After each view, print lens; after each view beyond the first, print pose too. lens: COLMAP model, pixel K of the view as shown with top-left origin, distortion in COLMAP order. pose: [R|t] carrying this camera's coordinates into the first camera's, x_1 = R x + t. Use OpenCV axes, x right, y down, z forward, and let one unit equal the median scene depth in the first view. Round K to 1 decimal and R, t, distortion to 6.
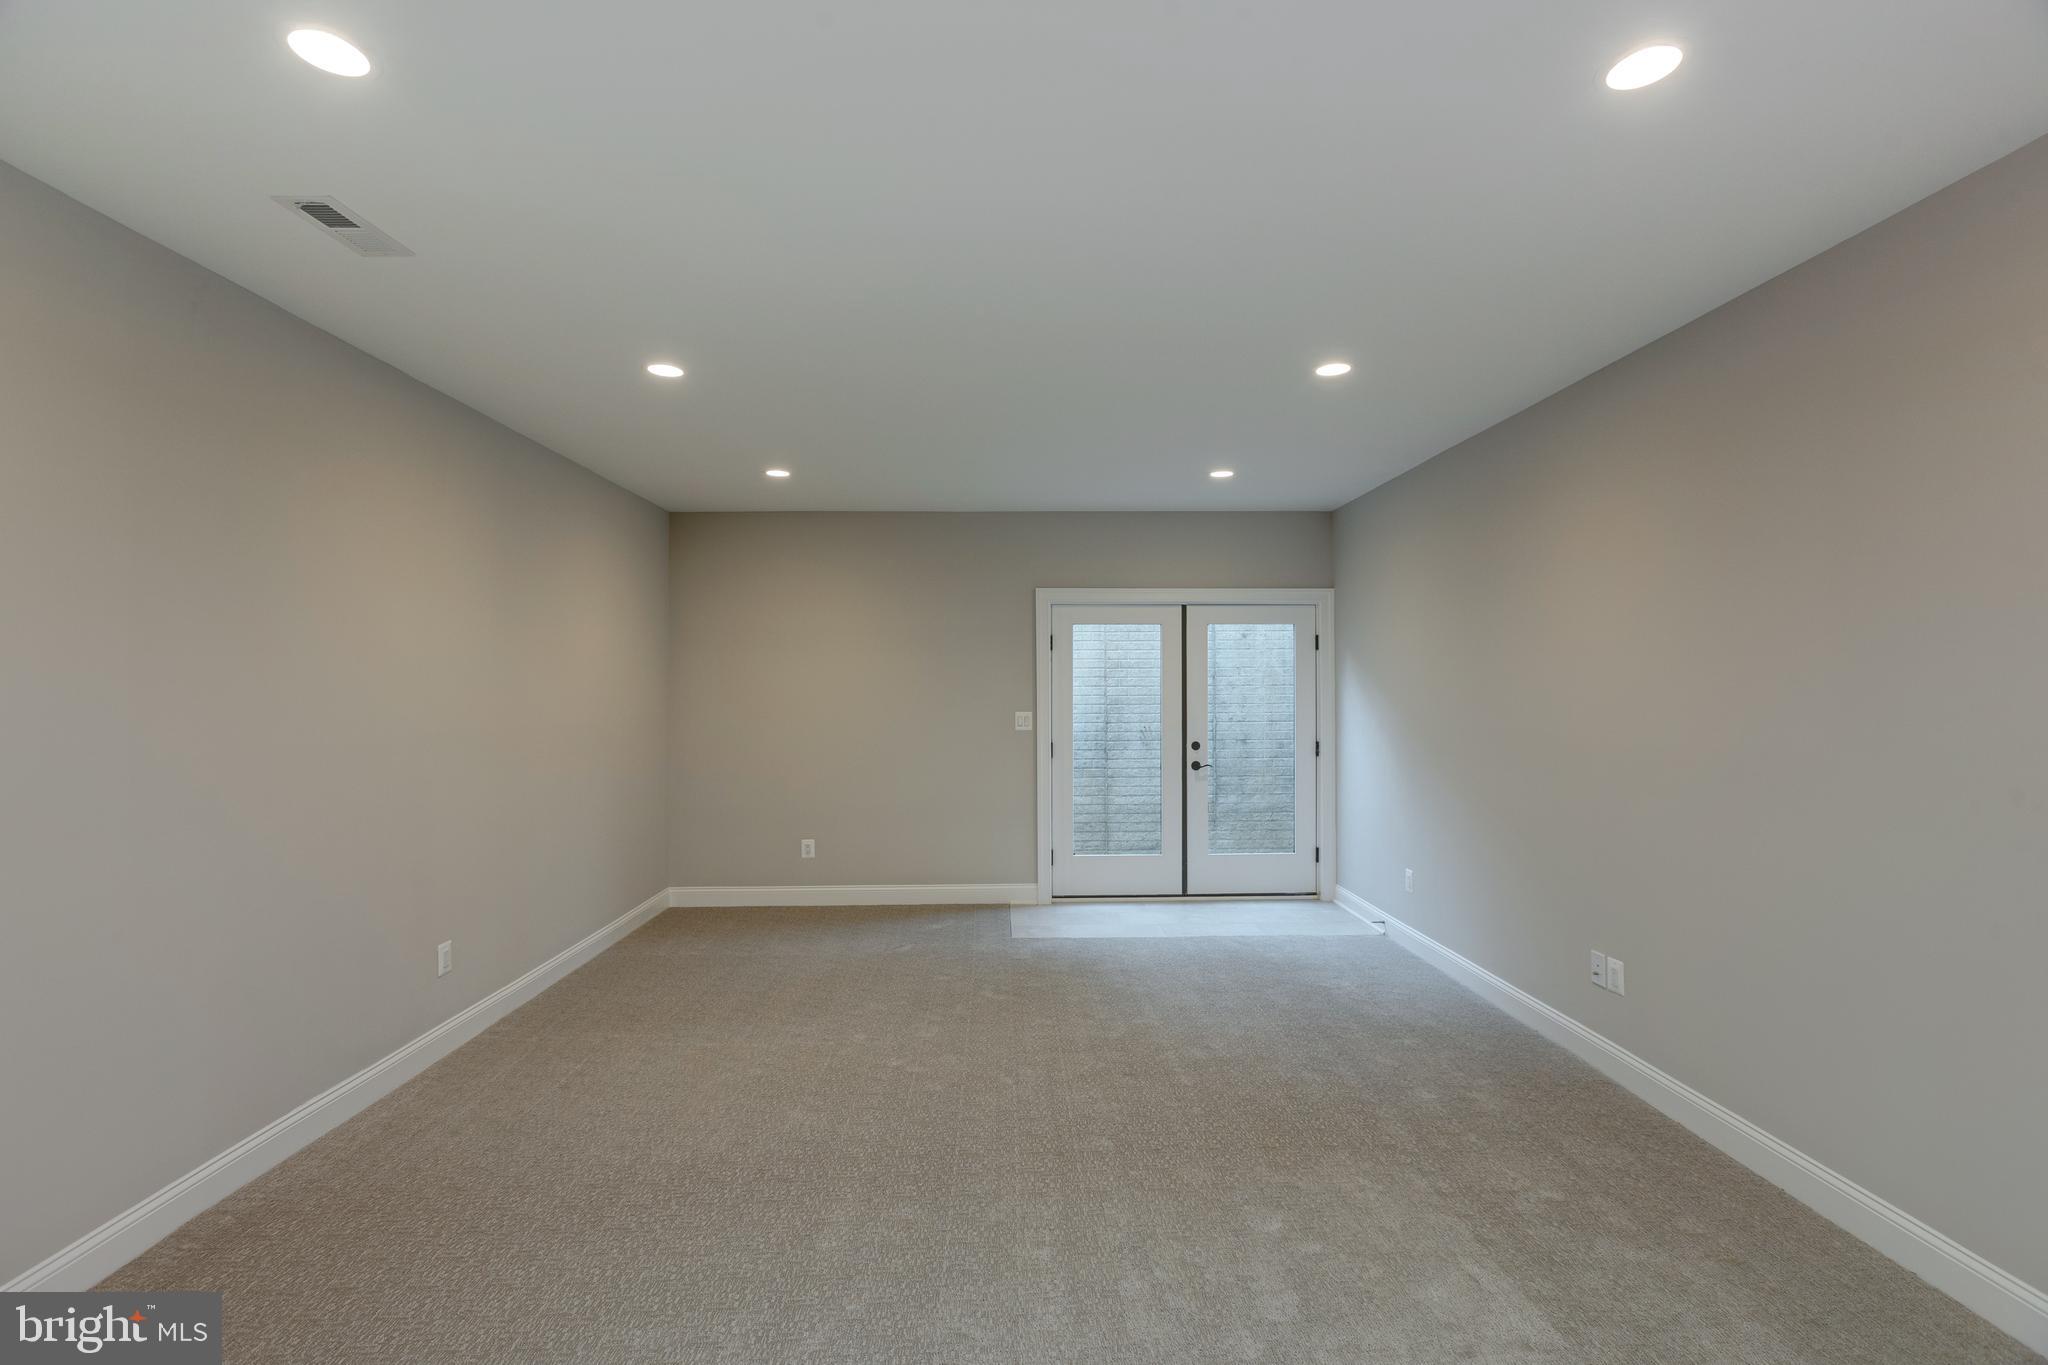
lens RADIAL K [[909.2, 0, 1021.0], [0, 909.2, 685.0], [0, 0, 1]] dist [0.001504, -0.000338]
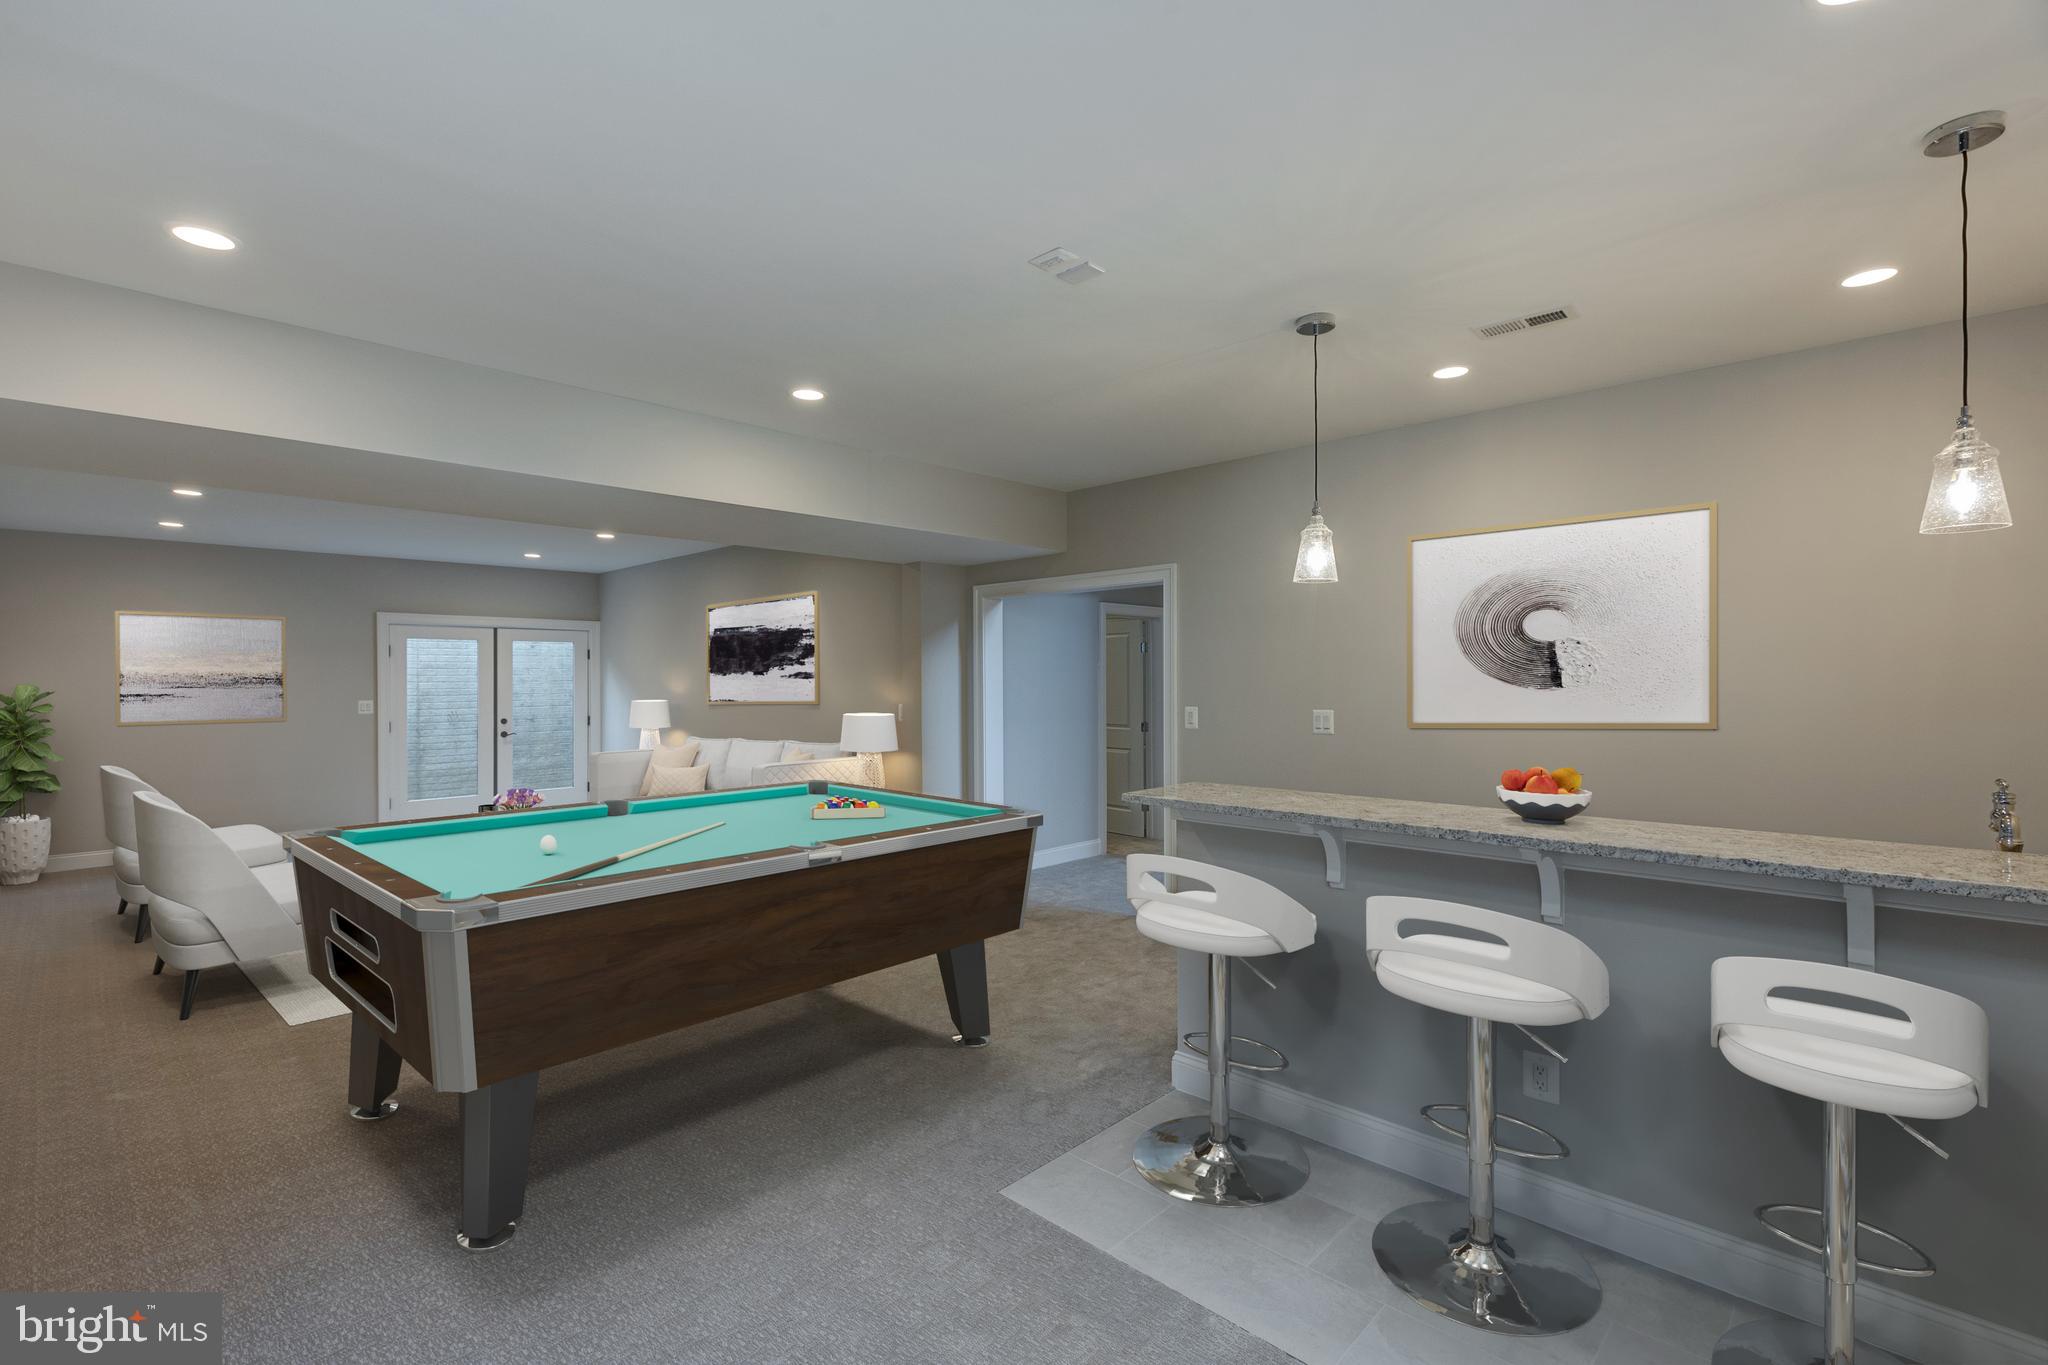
lens RADIAL K [[909.2, 0, 1038.2], [0, 909.2, 678.6], [0, 0, 1]] dist [0.001504, -0.000338]
pose [[0.698915, 0.000092, 0.715205, -0.272648], [0.001064, 0.999999, -0.001168, -0.001408], [-0.715204, 0.001578, 0.698914, -0.702311]]
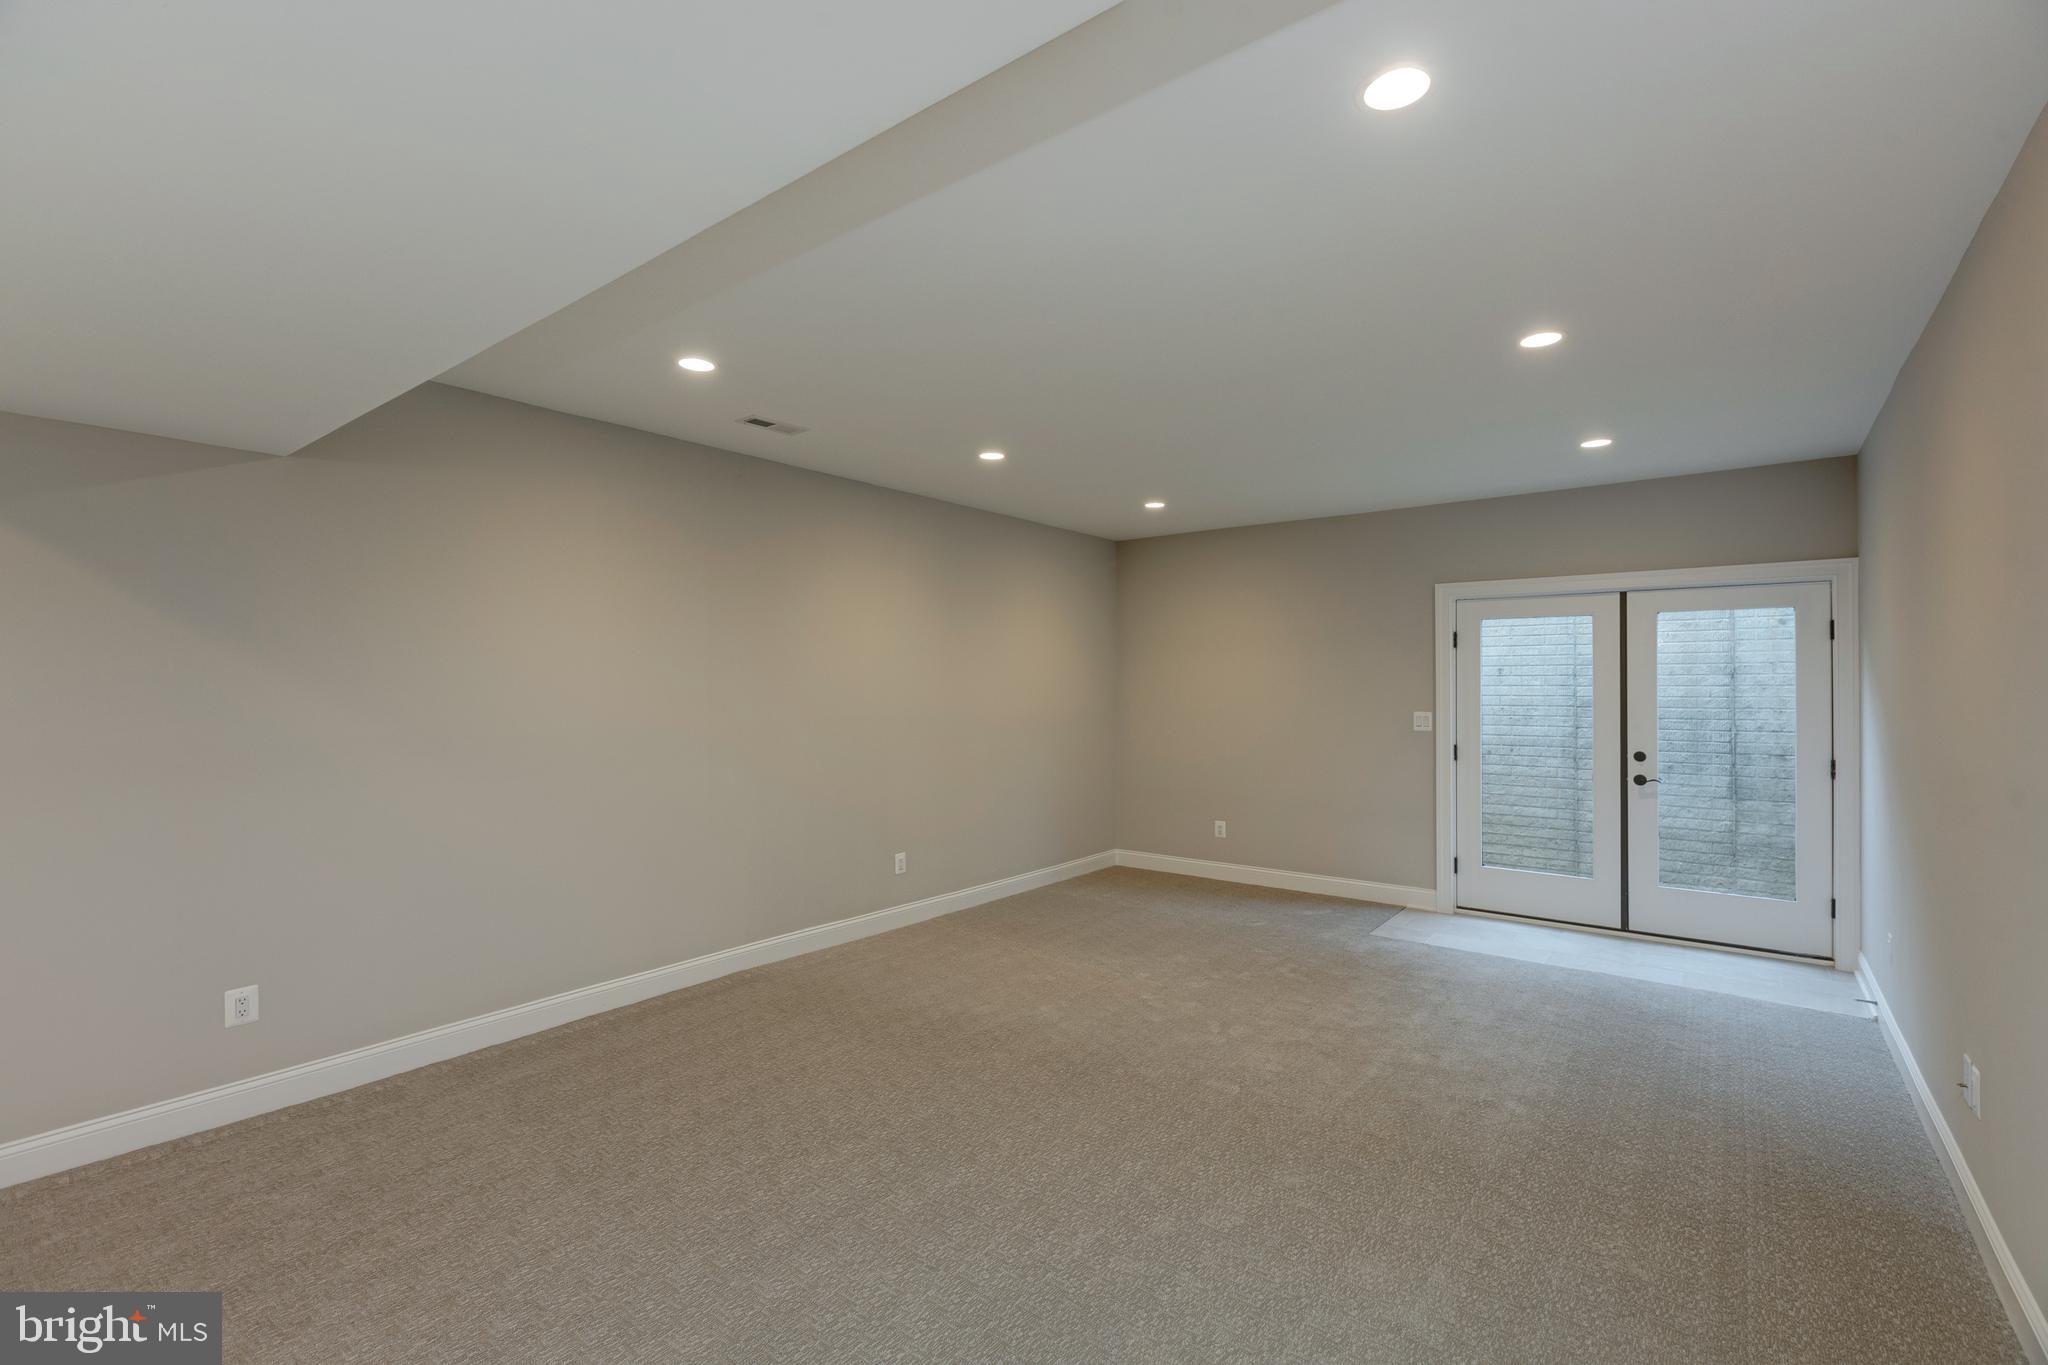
lens RADIAL K [[909.2, 0, 1026.3], [0, 909.2, 687.0], [0, 0, 1]] dist [0.001504, -0.000338]
pose [[0.770221, 0.005424, -0.637754, 0.296353], [-0.002236, 0.999981, 0.005804, -0.001726], [0.637774, -0.003044, 0.770218, -0.018913]]
